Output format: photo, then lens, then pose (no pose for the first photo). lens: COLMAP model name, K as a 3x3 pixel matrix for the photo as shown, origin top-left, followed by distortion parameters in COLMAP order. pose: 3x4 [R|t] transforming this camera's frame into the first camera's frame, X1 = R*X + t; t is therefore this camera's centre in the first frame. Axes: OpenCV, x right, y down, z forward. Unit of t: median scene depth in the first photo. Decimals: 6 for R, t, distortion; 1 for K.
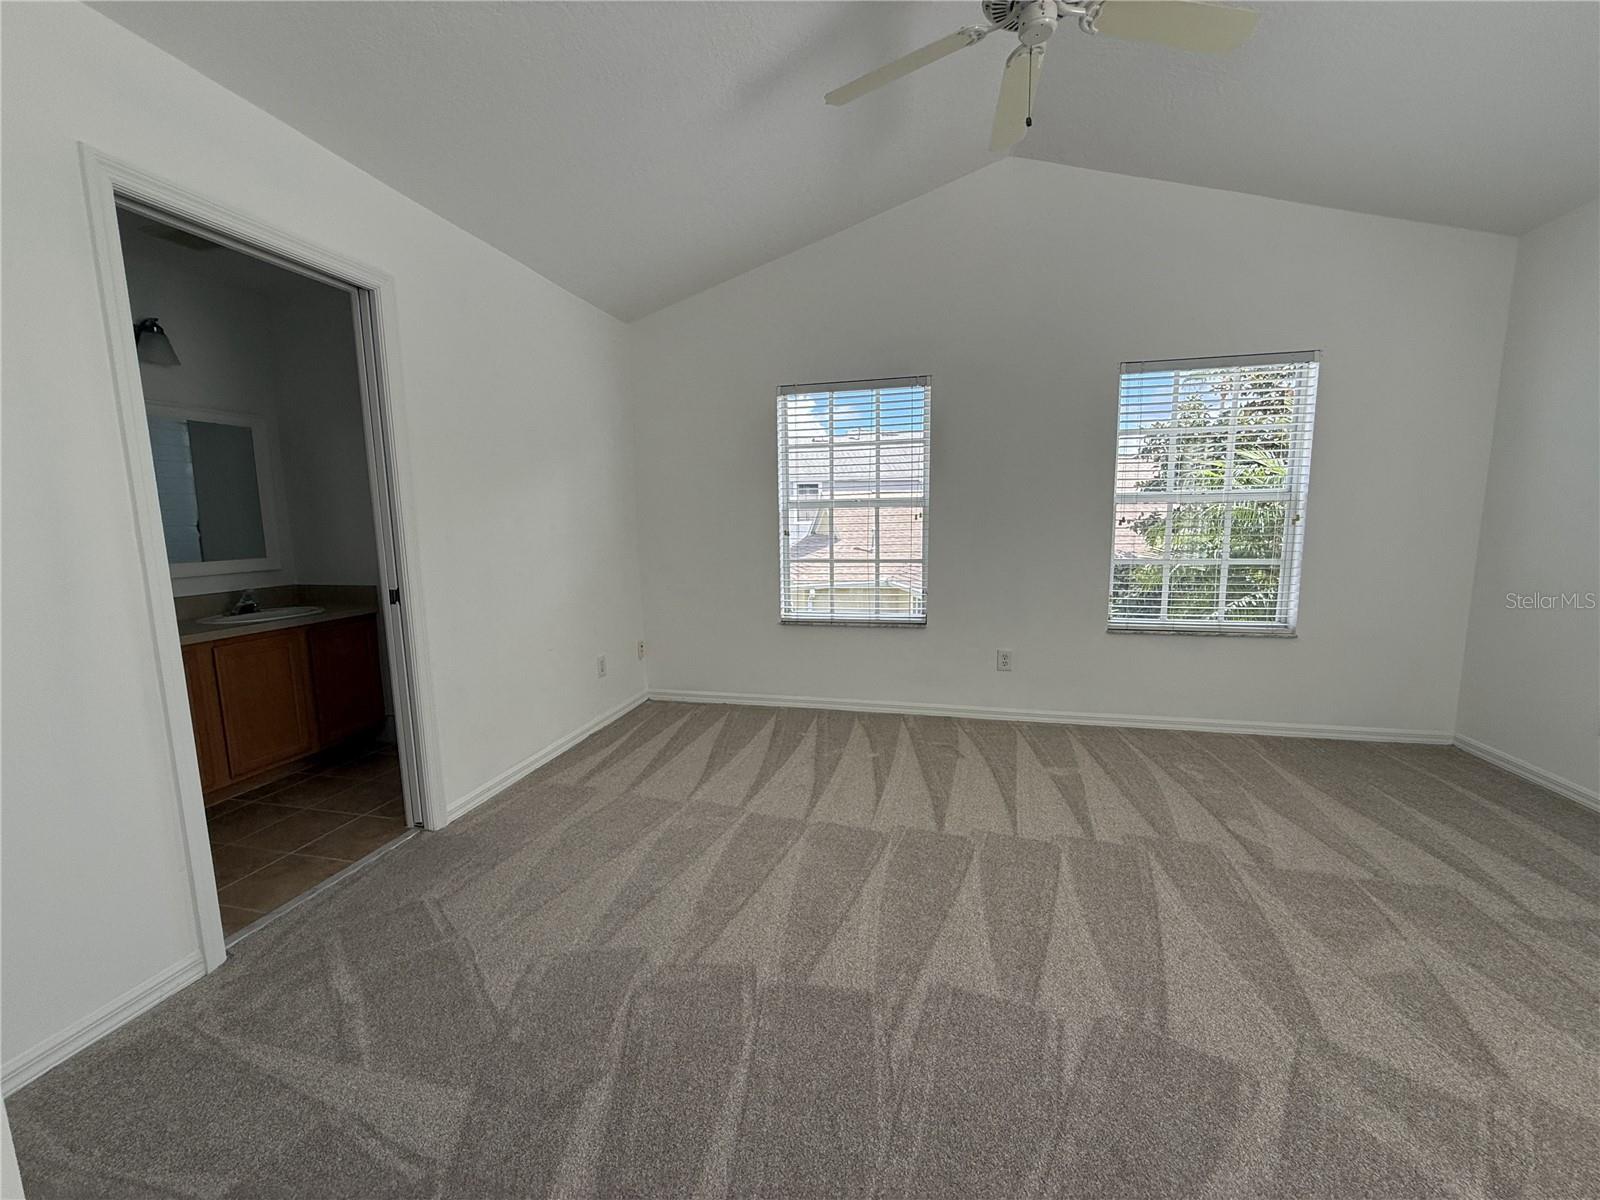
lens RADIAL K [[635.8, 0, 794.8], [0, 635.8, 604.8], [0, 0, 1]] dist [0.000522, 0.000013]
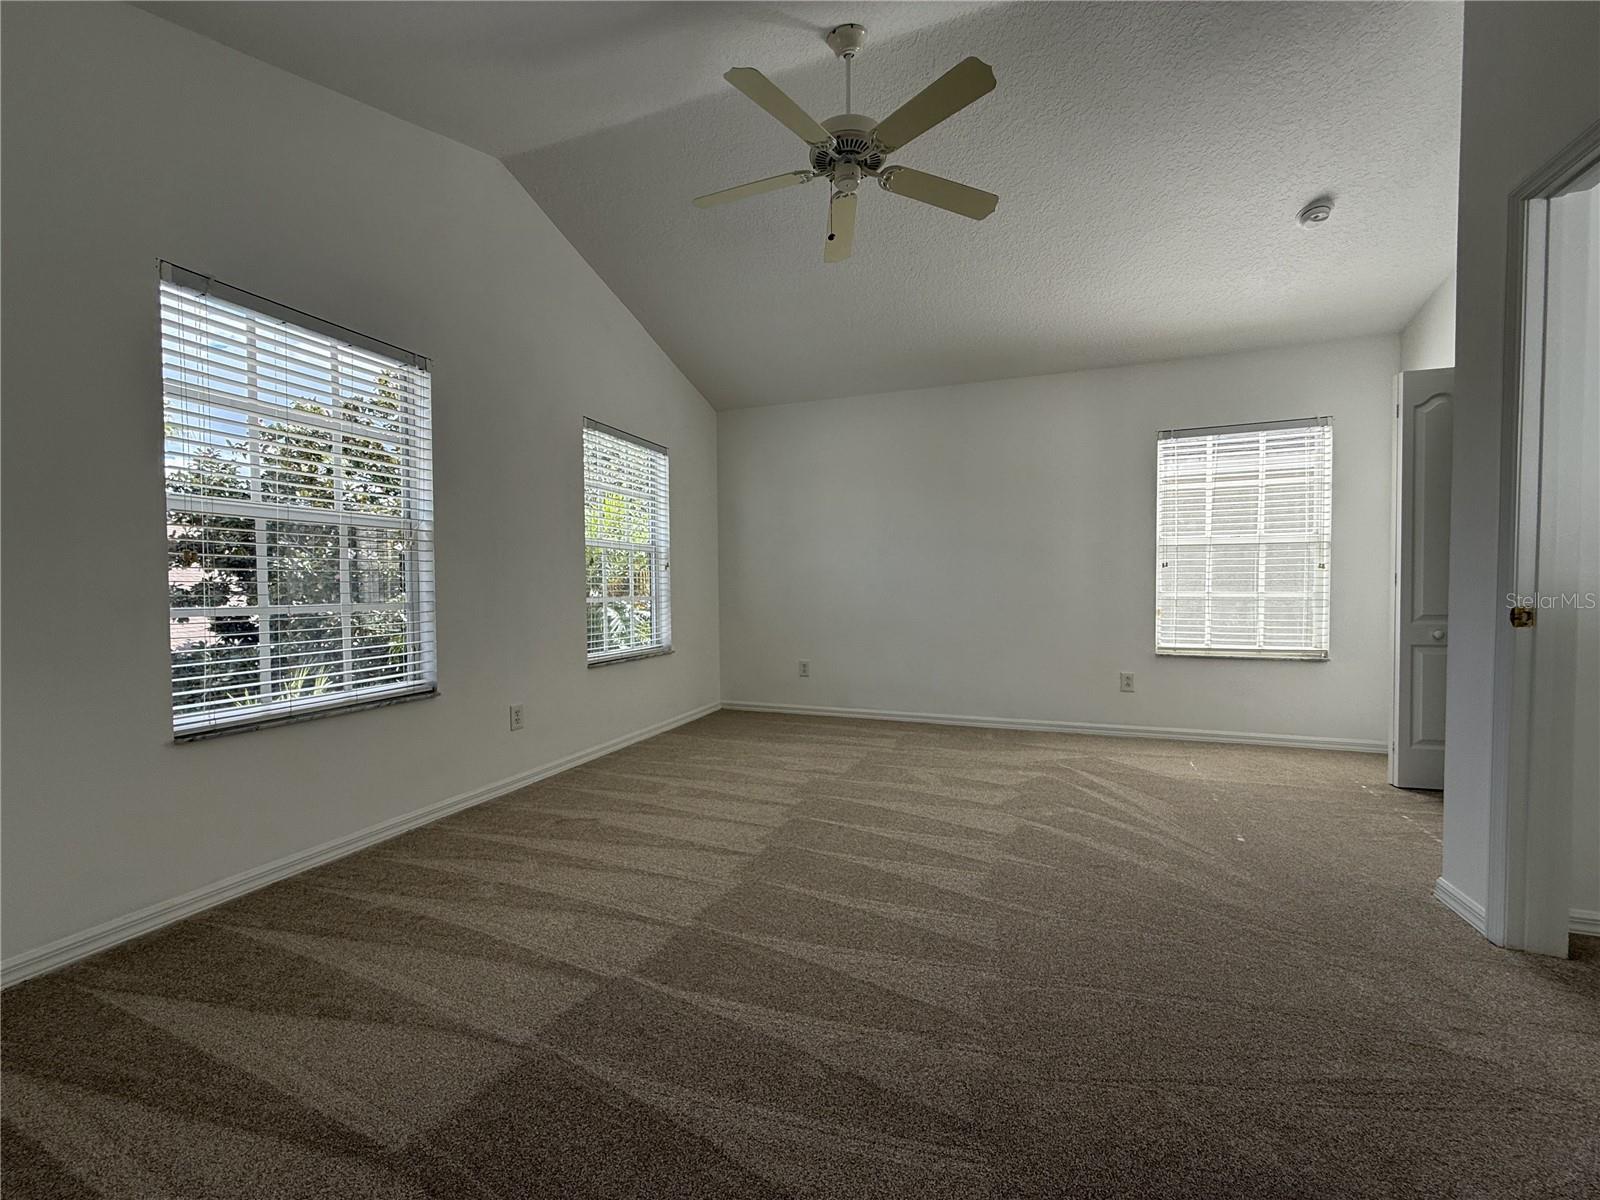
lens RADIAL K [[635.8, 0, 794.8], [0, 635.8, 604.8], [0, 0, 1]] dist [0.000522, 0.000013]
pose [[0.123598, -0.012770, 0.992250, -0.612520], [0.143145, 0.989689, -0.005094, -0.005895], [-0.981954, 0.142665, 0.124152, 0.652322]]
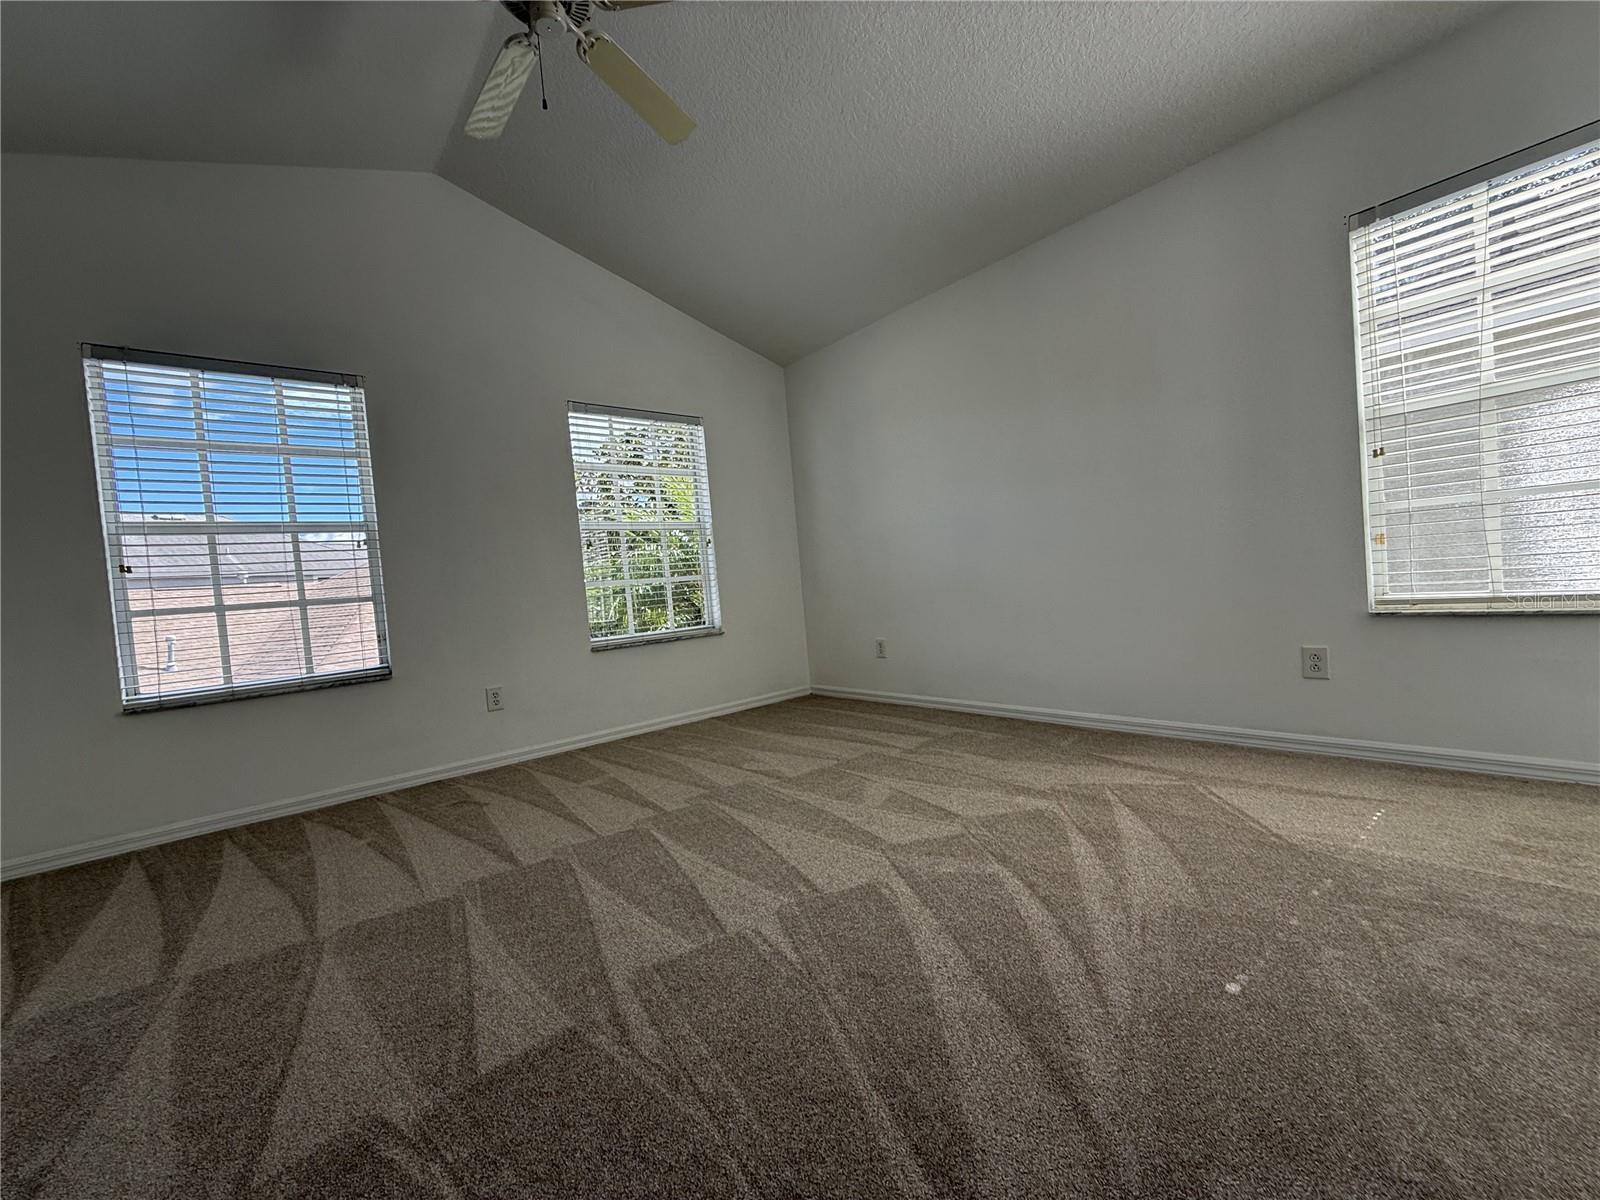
lens RADIAL K [[635.8, 0, 794.8], [0, 635.8, 604.8], [0, 0, 1]] dist [0.000522, 0.000013]
pose [[0.593549, -0.059499, 0.802595, -0.174709], [0.184635, 0.980732, -0.063839, 0.119626], [-0.783332, 0.186079, 0.593098, 0.136376]]
